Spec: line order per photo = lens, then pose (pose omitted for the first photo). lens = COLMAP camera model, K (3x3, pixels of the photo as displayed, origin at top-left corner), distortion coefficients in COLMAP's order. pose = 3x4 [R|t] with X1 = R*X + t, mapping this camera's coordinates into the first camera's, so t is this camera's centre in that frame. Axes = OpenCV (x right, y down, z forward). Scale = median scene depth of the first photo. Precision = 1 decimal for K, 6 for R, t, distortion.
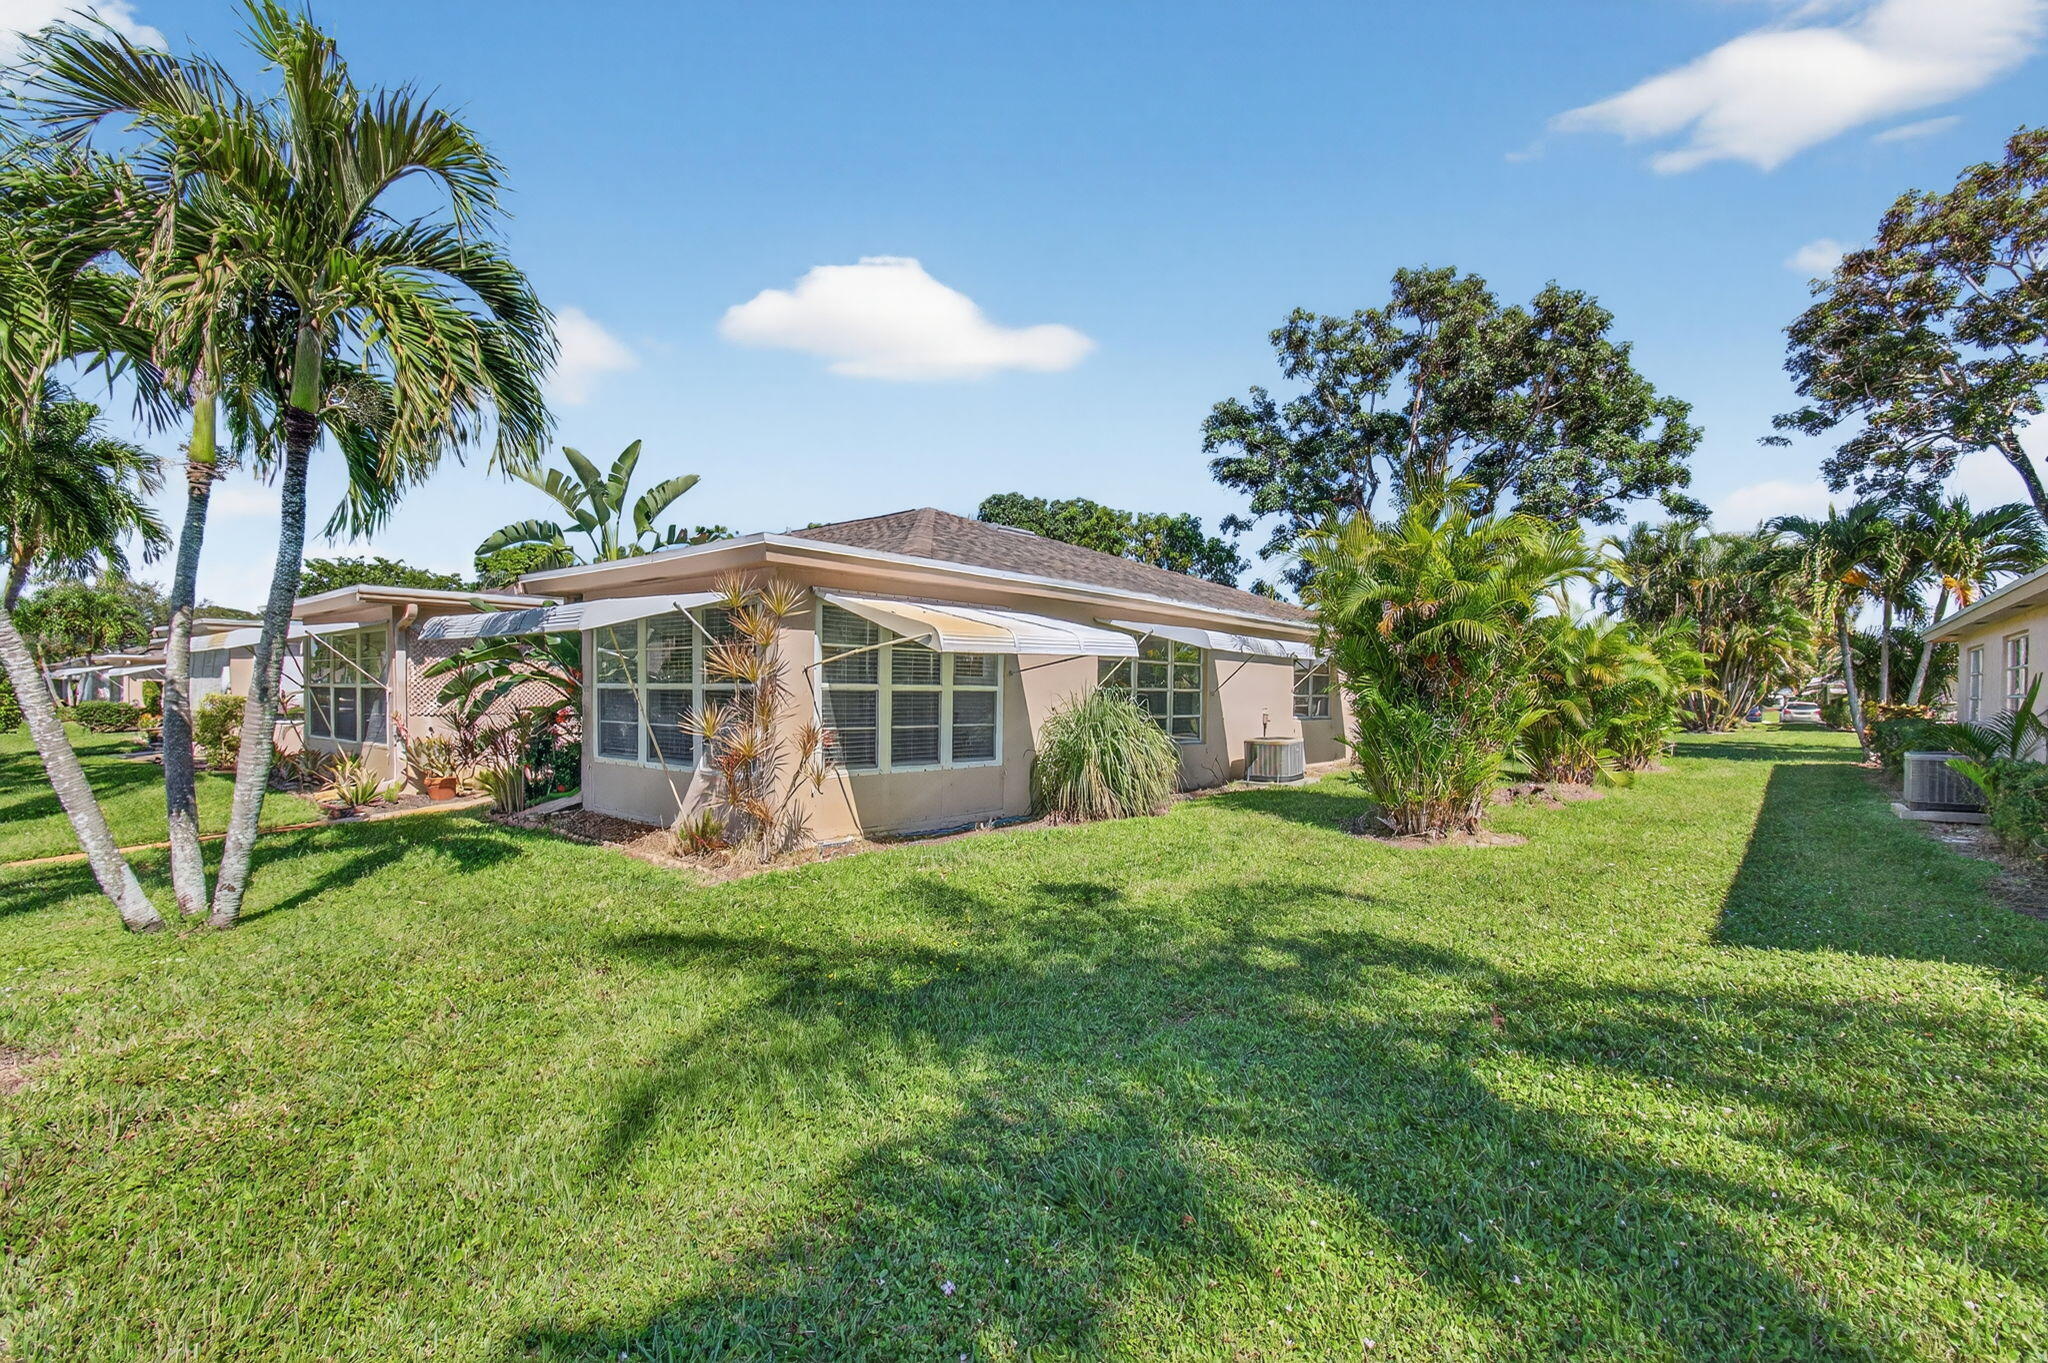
lens RADIAL K [[939.7, 0, 1020.2], [0, 939.7, 650.4], [0, 0, 1]] dist [-0.052682, 0.079185]
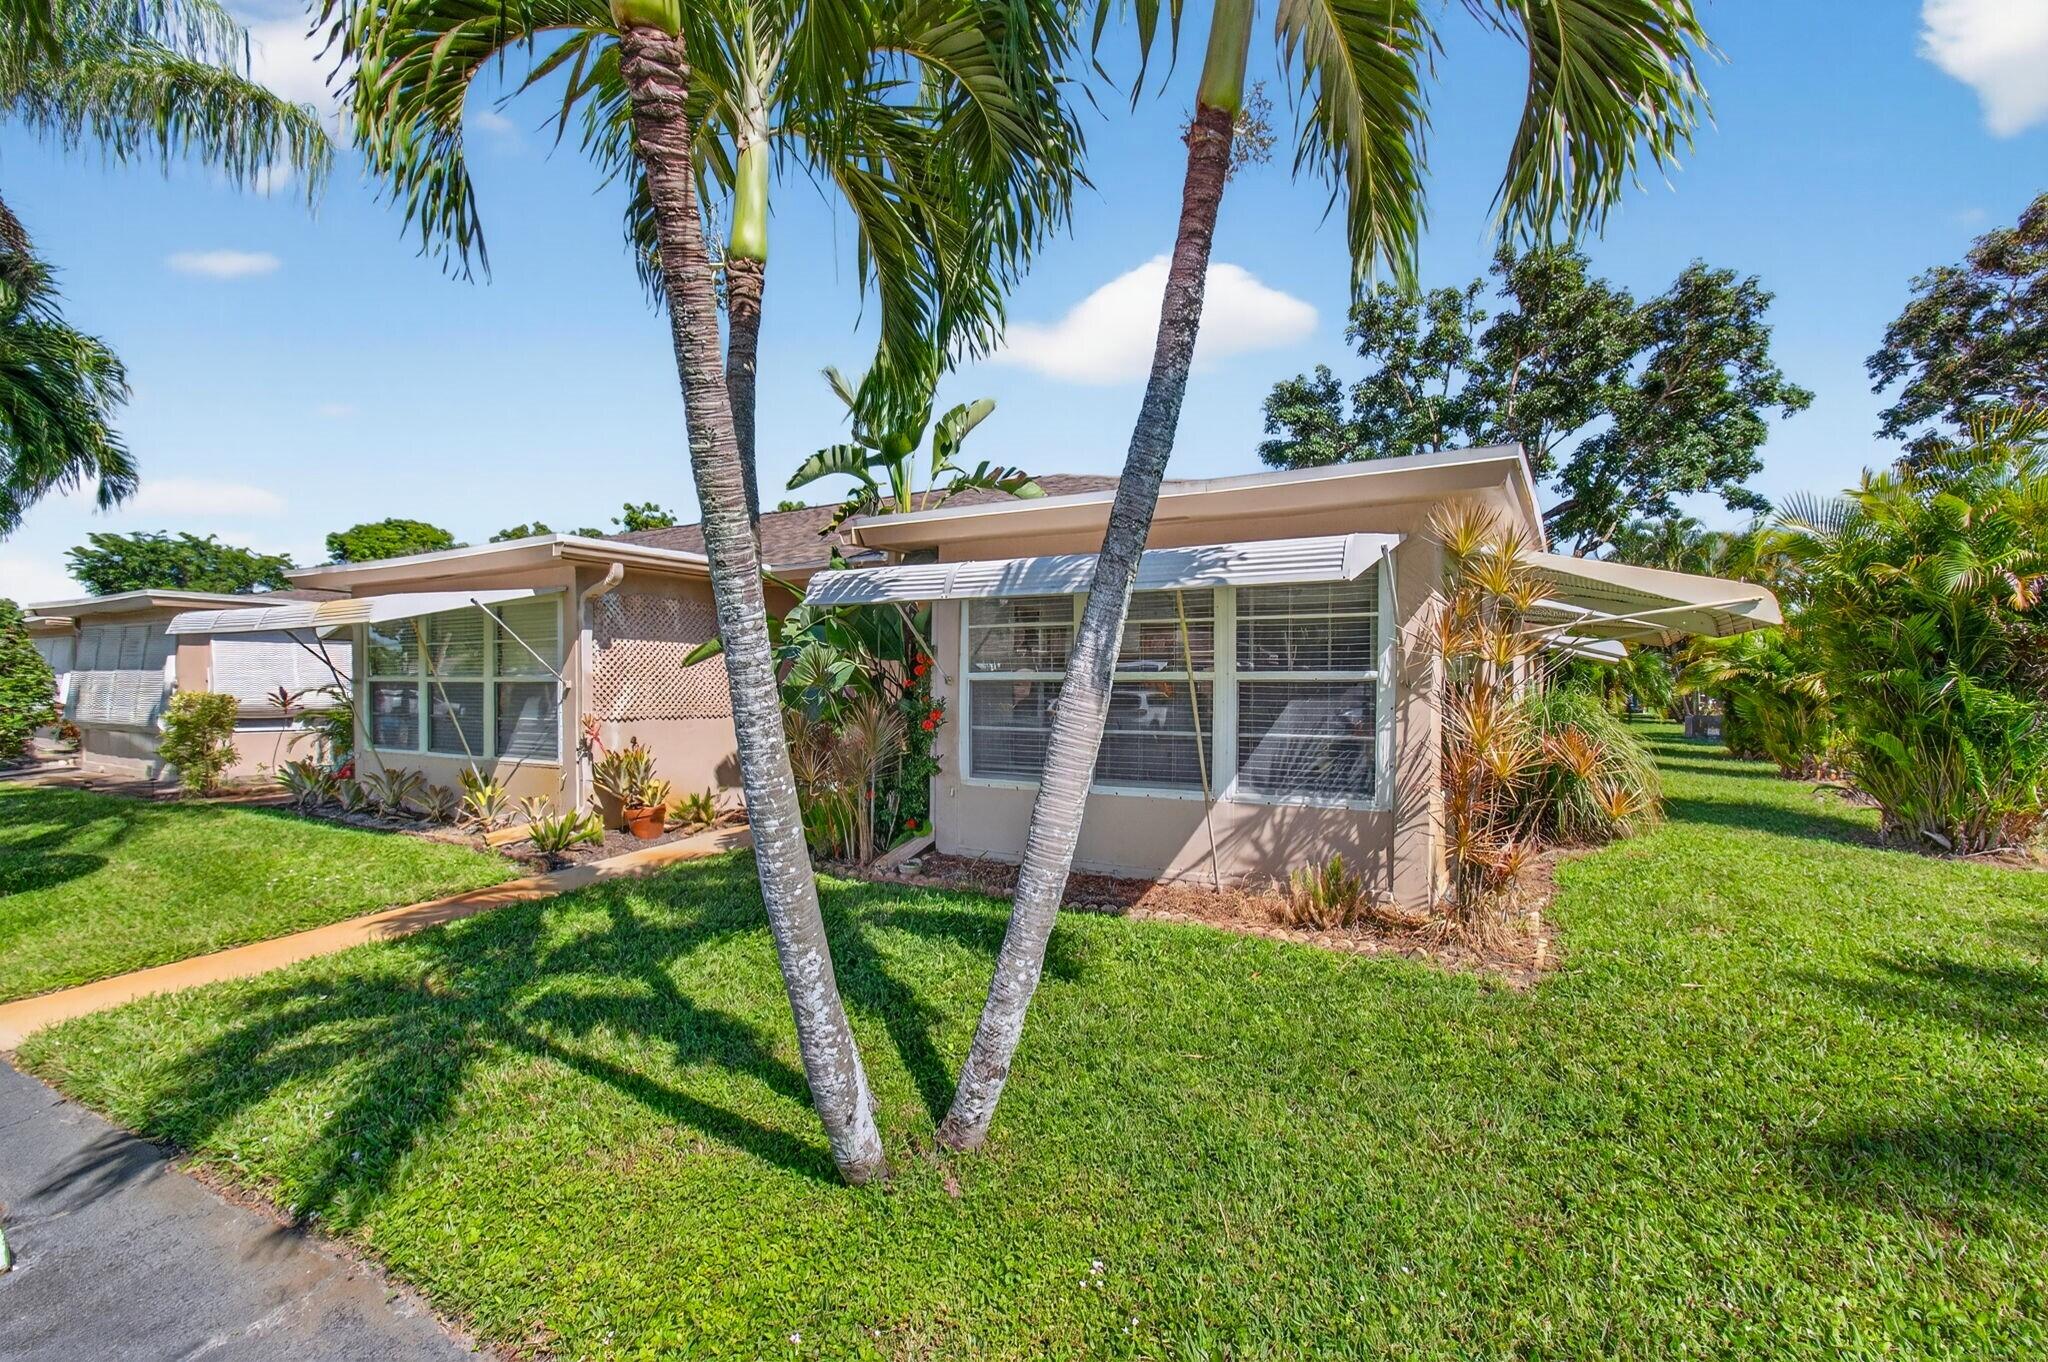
lens RADIAL K [[948.6, 0, 1082.2], [0, 948.6, 651.1], [0, 0, 1]] dist [-0.053984, 0.066808]
pose [[0.988018, 0.000442, 0.154338, -0.371637], [-0.001581, 0.999972, 0.007257, 0.010166], [-0.154331, -0.007414, 0.987991, 0.218529]]
